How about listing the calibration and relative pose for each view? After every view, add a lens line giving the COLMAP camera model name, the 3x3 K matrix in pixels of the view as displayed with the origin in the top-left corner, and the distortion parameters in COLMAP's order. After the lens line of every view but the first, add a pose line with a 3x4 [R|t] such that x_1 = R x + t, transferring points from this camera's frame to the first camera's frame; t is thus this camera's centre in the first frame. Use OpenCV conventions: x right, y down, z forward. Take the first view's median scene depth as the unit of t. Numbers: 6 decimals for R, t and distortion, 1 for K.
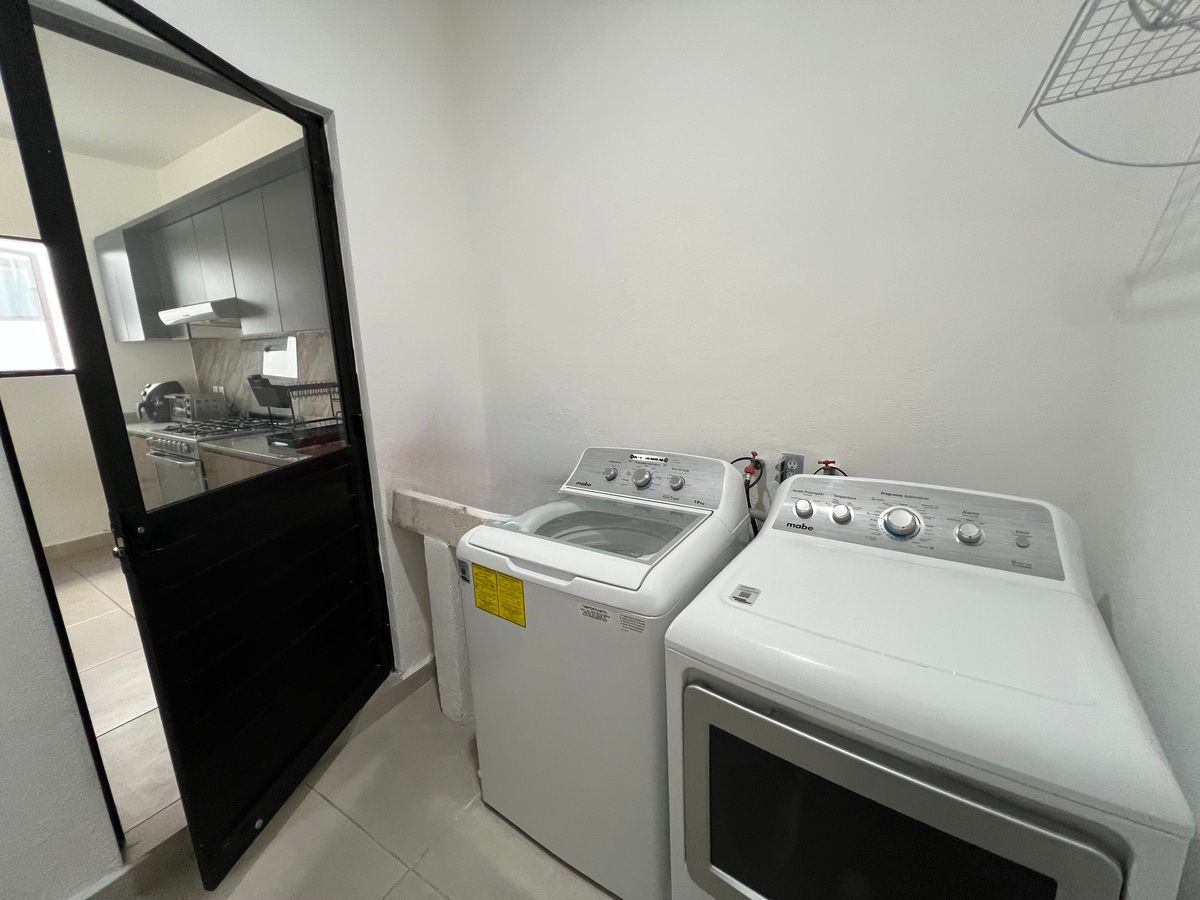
lens RADIAL K [[480.4, 0, 596.7], [0, 480.4, 444.4], [0, 0, 1]] dist [-0.000052, 0.000211]
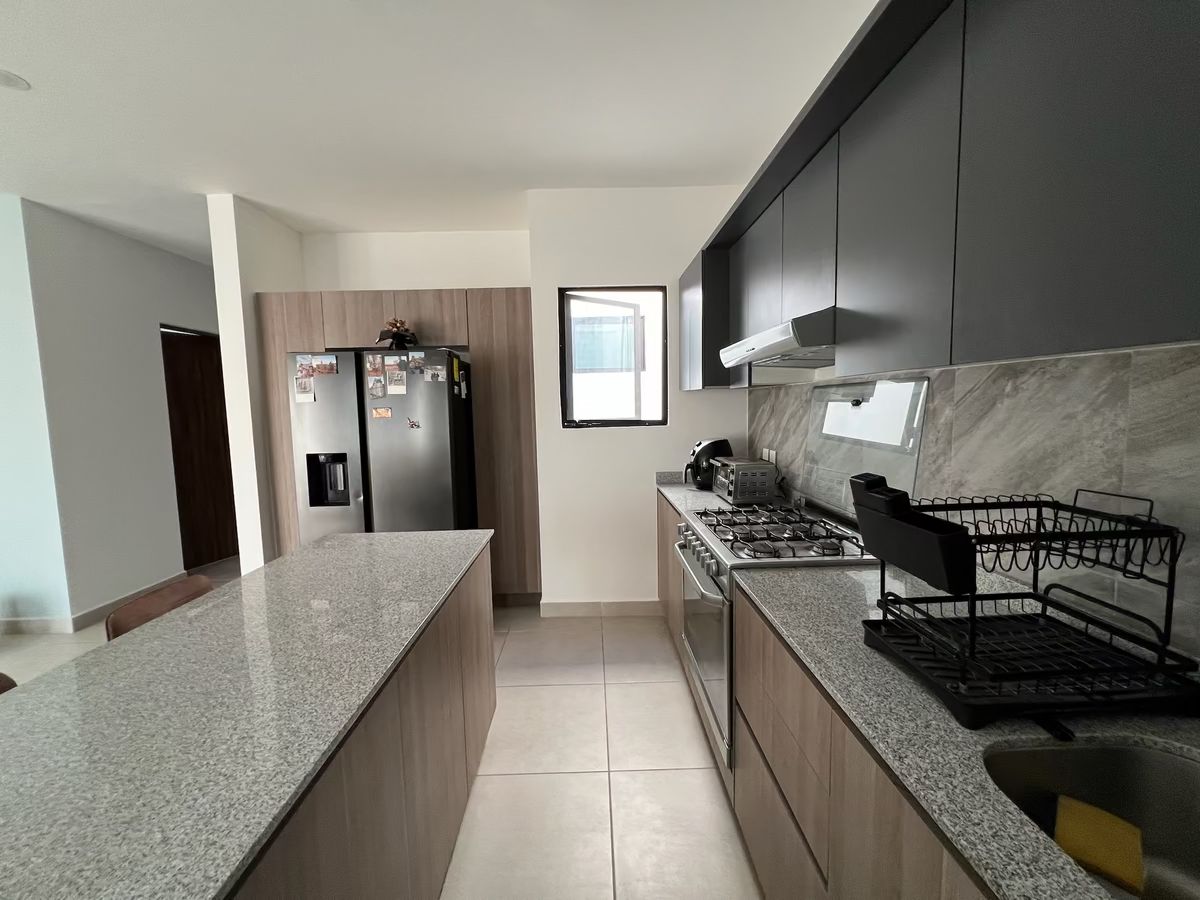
lens RADIAL K [[482.4, 0, 600.4], [0, 482.4, 445.5], [0, 0, 1]] dist [0.000398, 0.000015]
pose [[0.553069, 0.090032, -0.828257, -0.348913], [-0.162813, 0.986656, -0.001469, -0.090814], [0.817072, 0.135664, 0.560347, 0.408244]]
